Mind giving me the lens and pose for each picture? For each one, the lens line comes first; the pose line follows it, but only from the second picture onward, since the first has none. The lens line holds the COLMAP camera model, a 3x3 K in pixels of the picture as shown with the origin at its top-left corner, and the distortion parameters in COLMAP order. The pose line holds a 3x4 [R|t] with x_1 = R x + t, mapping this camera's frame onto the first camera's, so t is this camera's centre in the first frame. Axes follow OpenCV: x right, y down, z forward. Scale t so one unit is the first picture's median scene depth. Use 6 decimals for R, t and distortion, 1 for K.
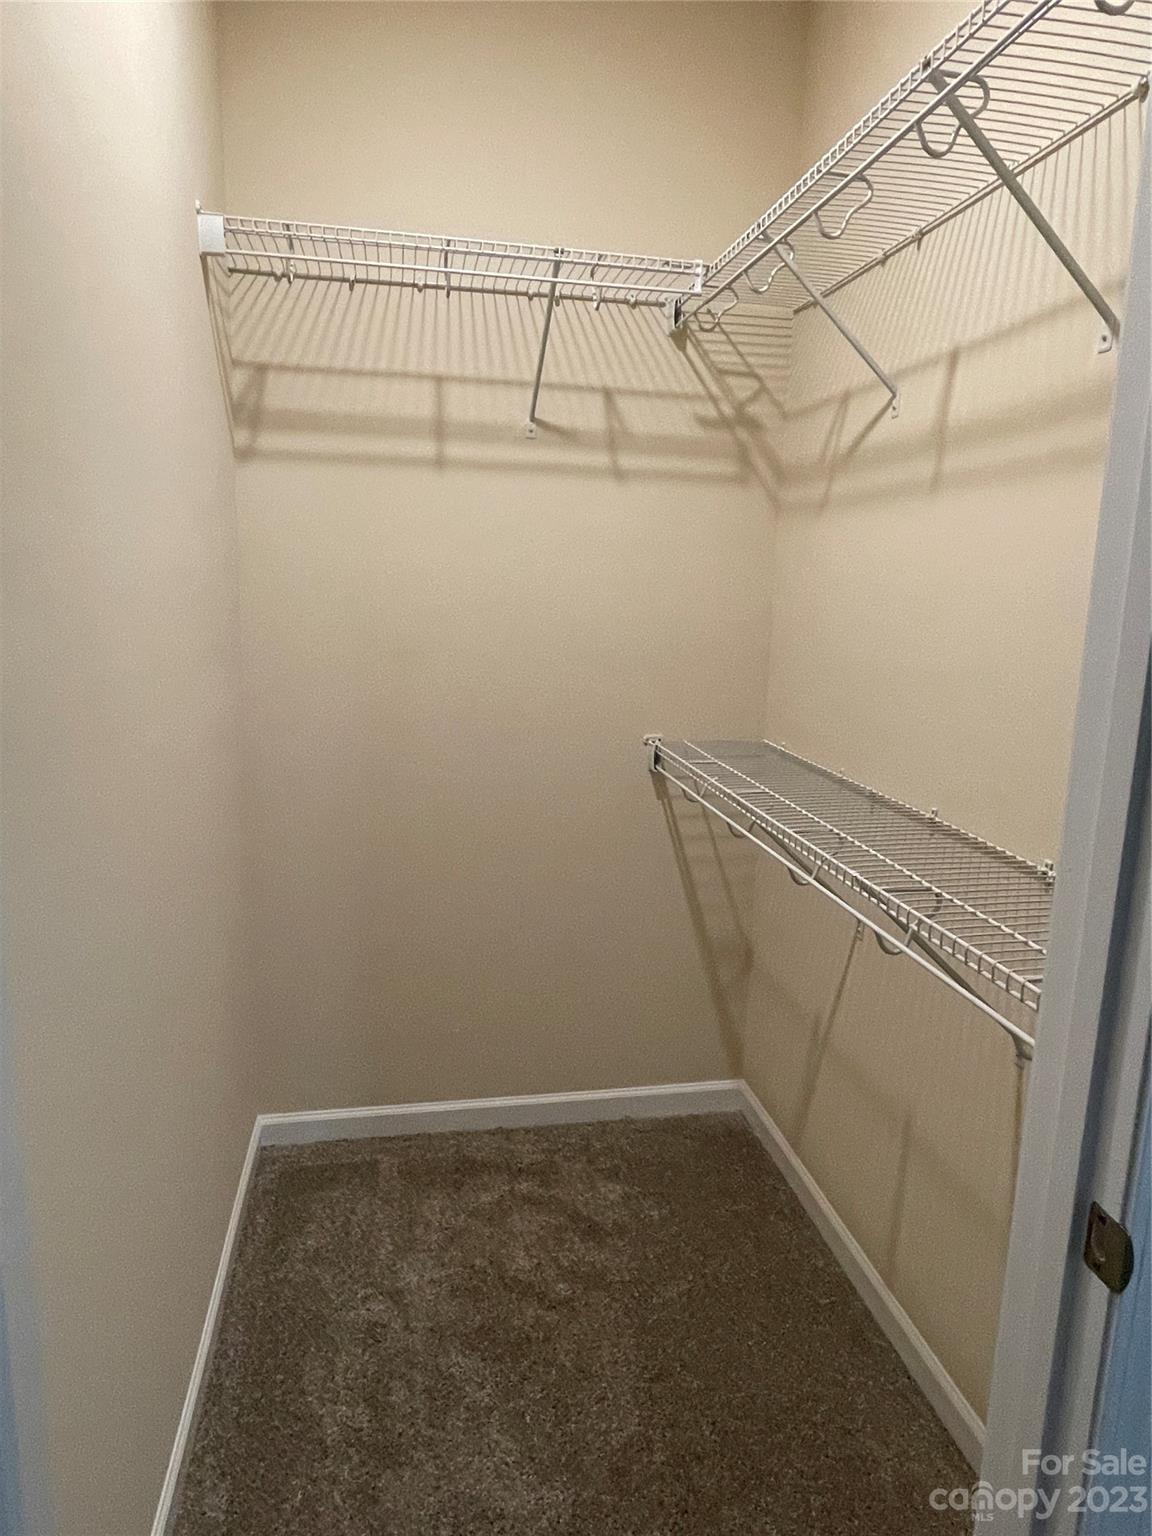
lens RADIAL K [[943.5, 0, 573.8], [0, 943.5, 762.8], [0, 0, 1]] dist [-0.000077, -0.006245]
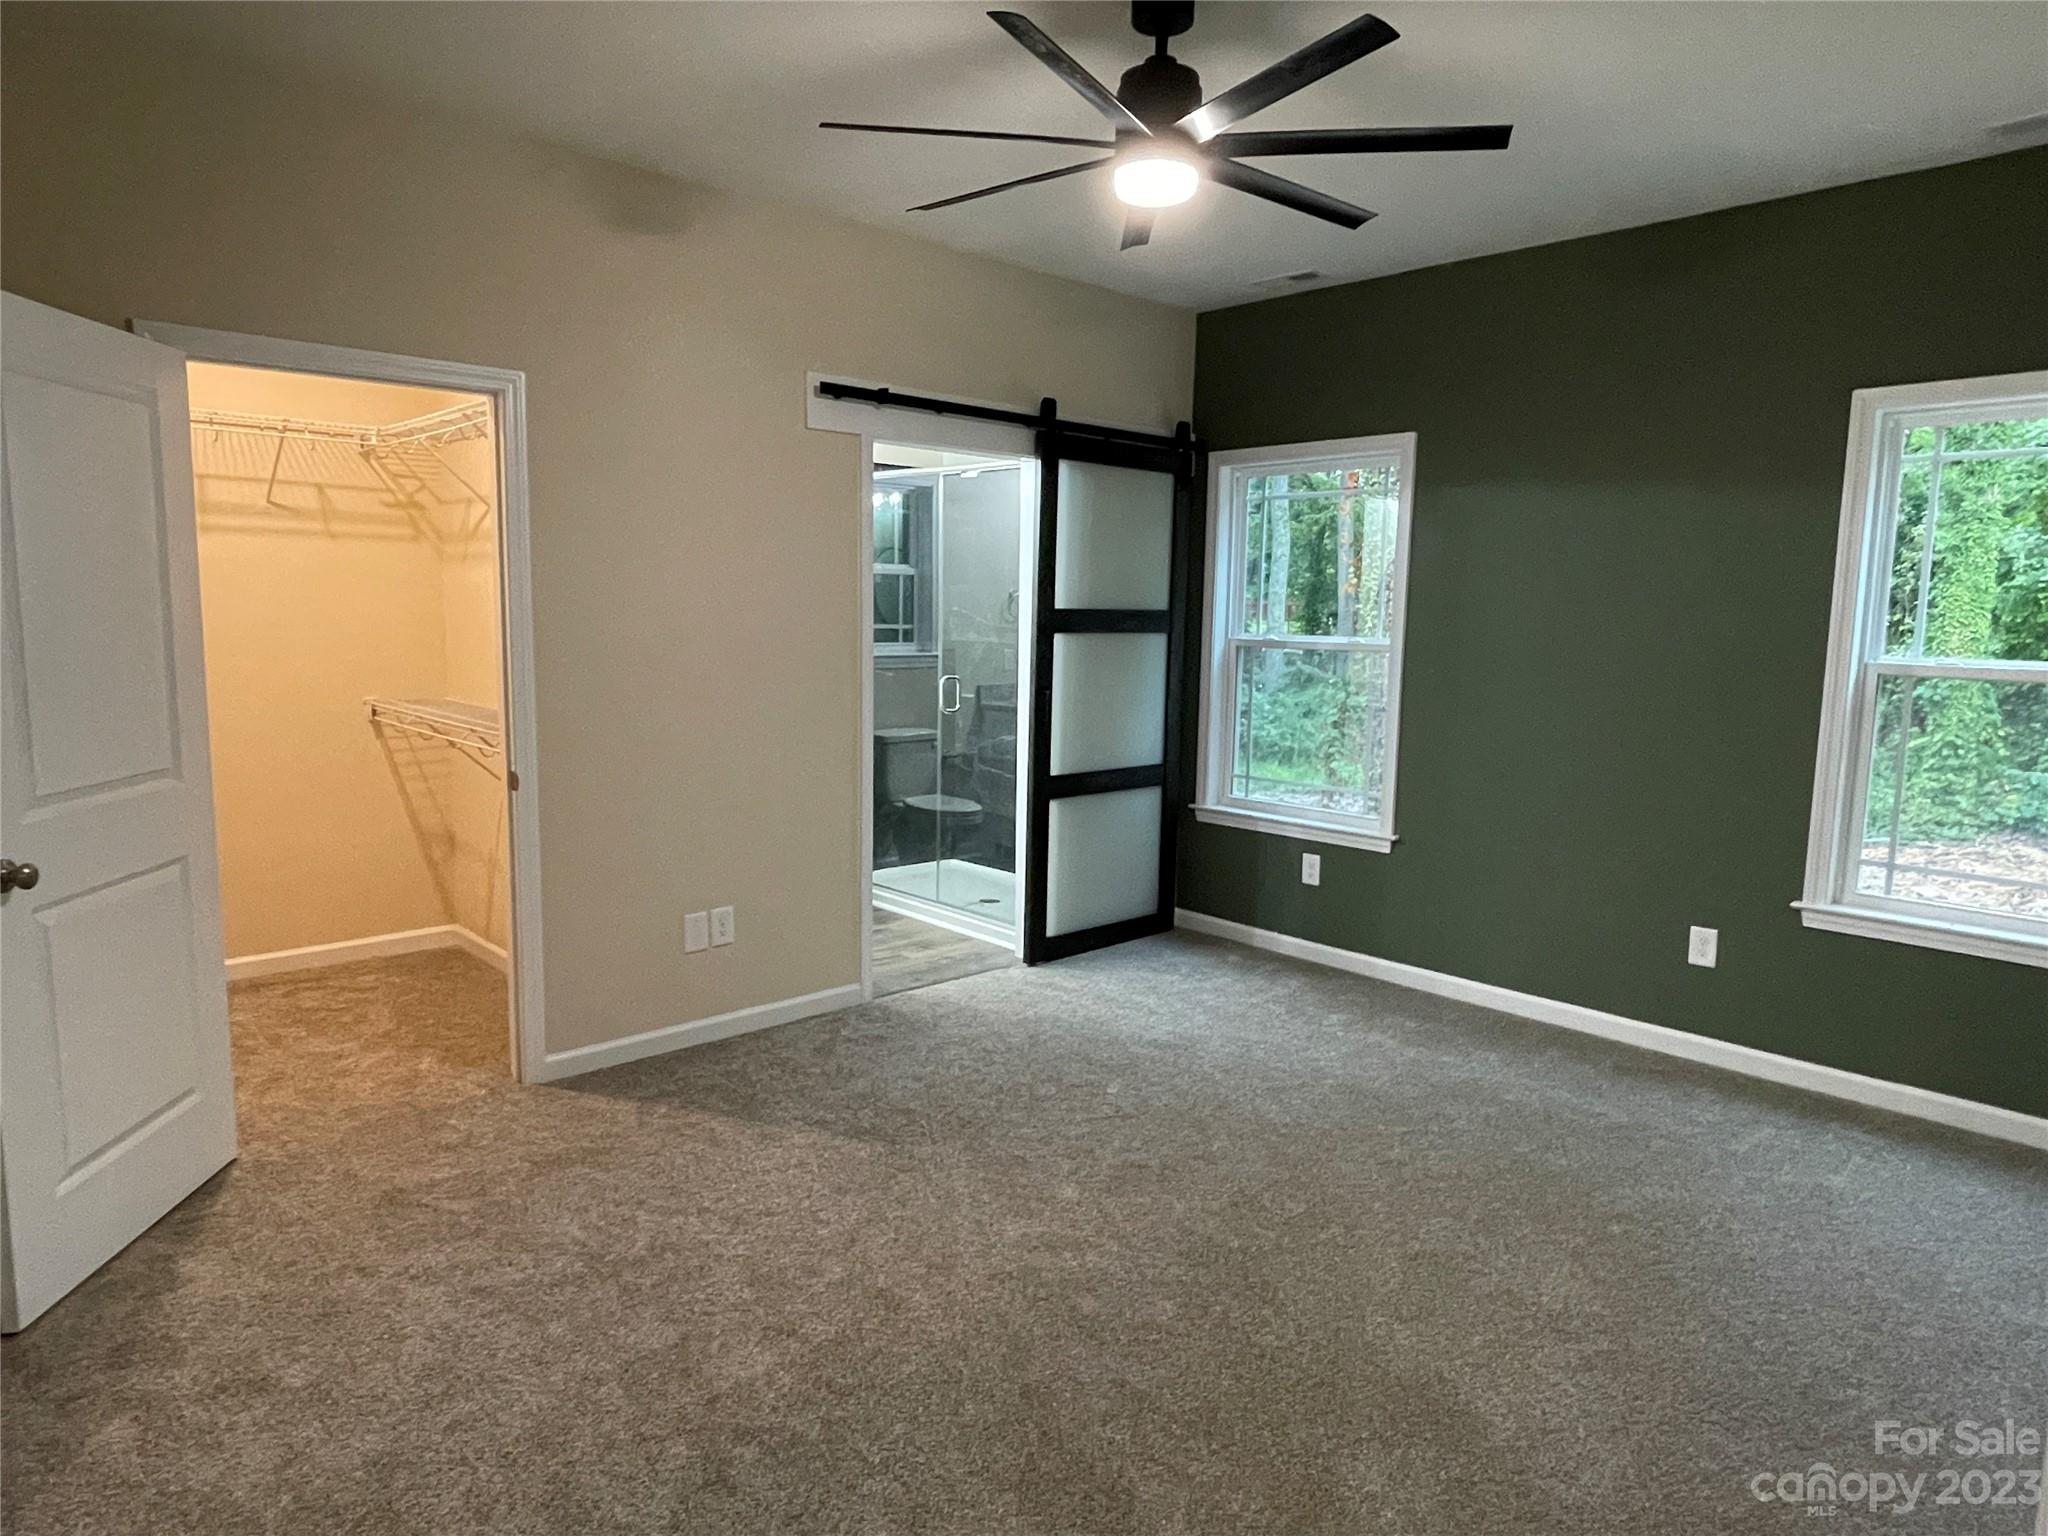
lens RADIAL K [[1258.0, 0, 1013.4], [0, 1258.0, 772.8], [0, 0, 1]] dist [-0.000077, -0.006245]
pose [[0.844668, -0.077713, 0.529620, -0.137278], [0.106320, 0.994049, -0.023705, 0.274194], [-0.524626, 0.076332, 0.847904, -1.408173]]
